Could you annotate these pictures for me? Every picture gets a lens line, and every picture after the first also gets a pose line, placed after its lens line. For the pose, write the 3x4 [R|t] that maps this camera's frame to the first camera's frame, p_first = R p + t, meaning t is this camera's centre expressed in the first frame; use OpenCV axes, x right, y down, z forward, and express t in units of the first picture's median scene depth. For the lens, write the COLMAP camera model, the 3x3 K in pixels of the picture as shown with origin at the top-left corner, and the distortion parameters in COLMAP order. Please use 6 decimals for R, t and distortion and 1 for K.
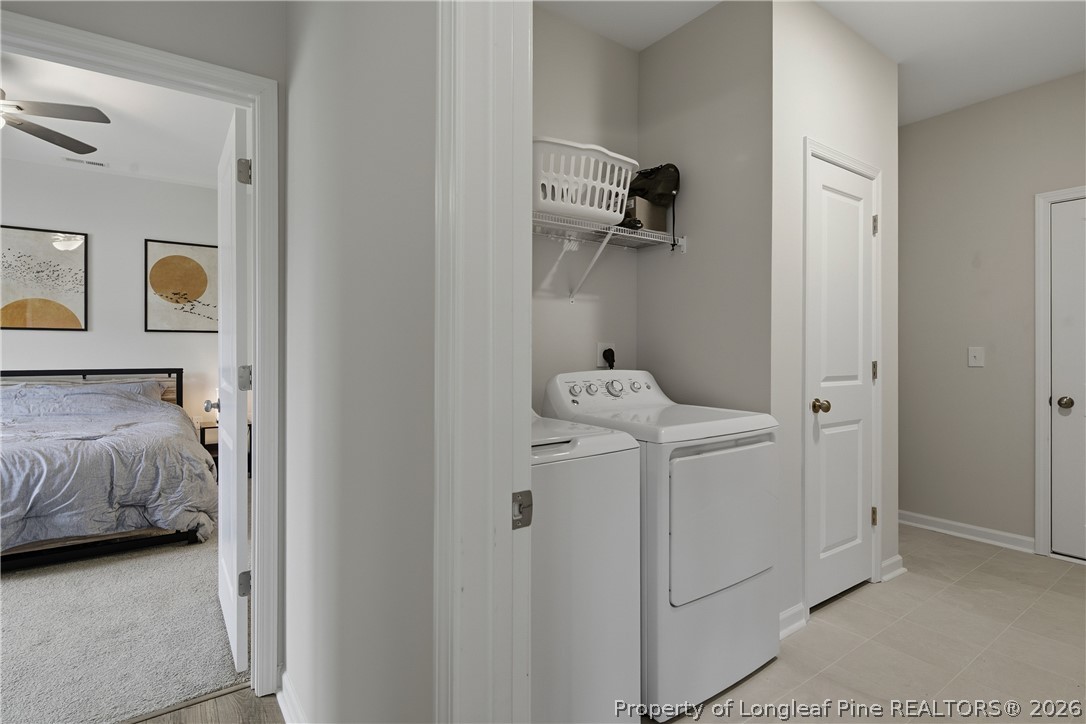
lens RADIAL K [[544.9, 0, 544.6], [0, 544.9, 349.5], [0, 0, 1]] dist [-0.000101, 0.000362]
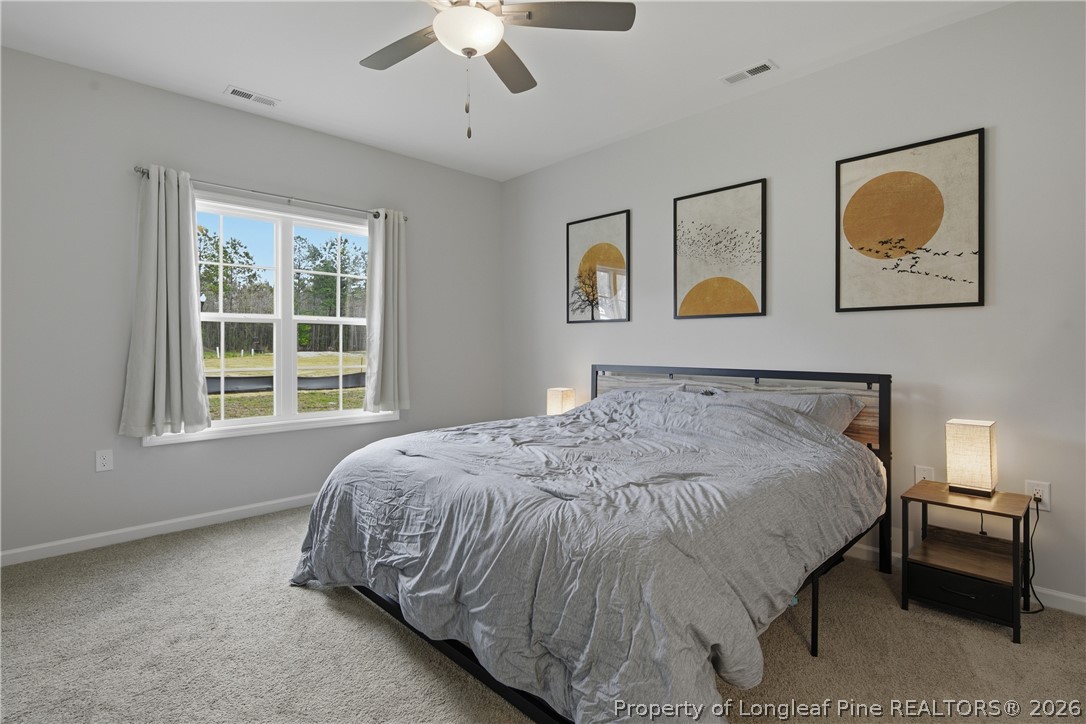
lens RADIAL K [[528.5, 0, 537.7], [0, 528.5, 350.8], [0, 0, 1]] dist [-0.004987, -0.000712]
pose [[0.138725, 0.008674, -0.990293, -0.201481], [0.004748, 0.999944, 0.009424, 0.003969], [0.990320, -0.006009, 0.138676, 0.619833]]
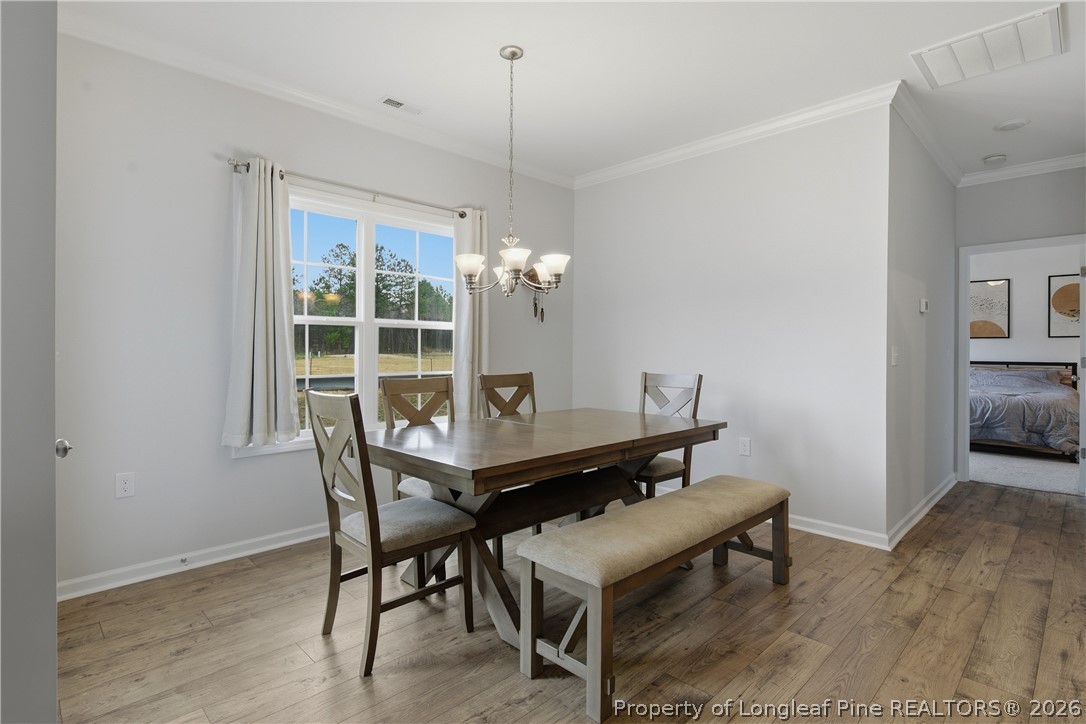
lens RADIAL K [[544.9, 0, 544.6], [0, 544.9, 349.5], [0, 0, 1]] dist [-0.000101, 0.000362]
pose [[0.172796, 0.002086, -0.984955, 0.541489], [-0.002656, 0.999995, 0.001652, 0.001302], [0.984954, 0.002330, 0.172800, -0.670355]]
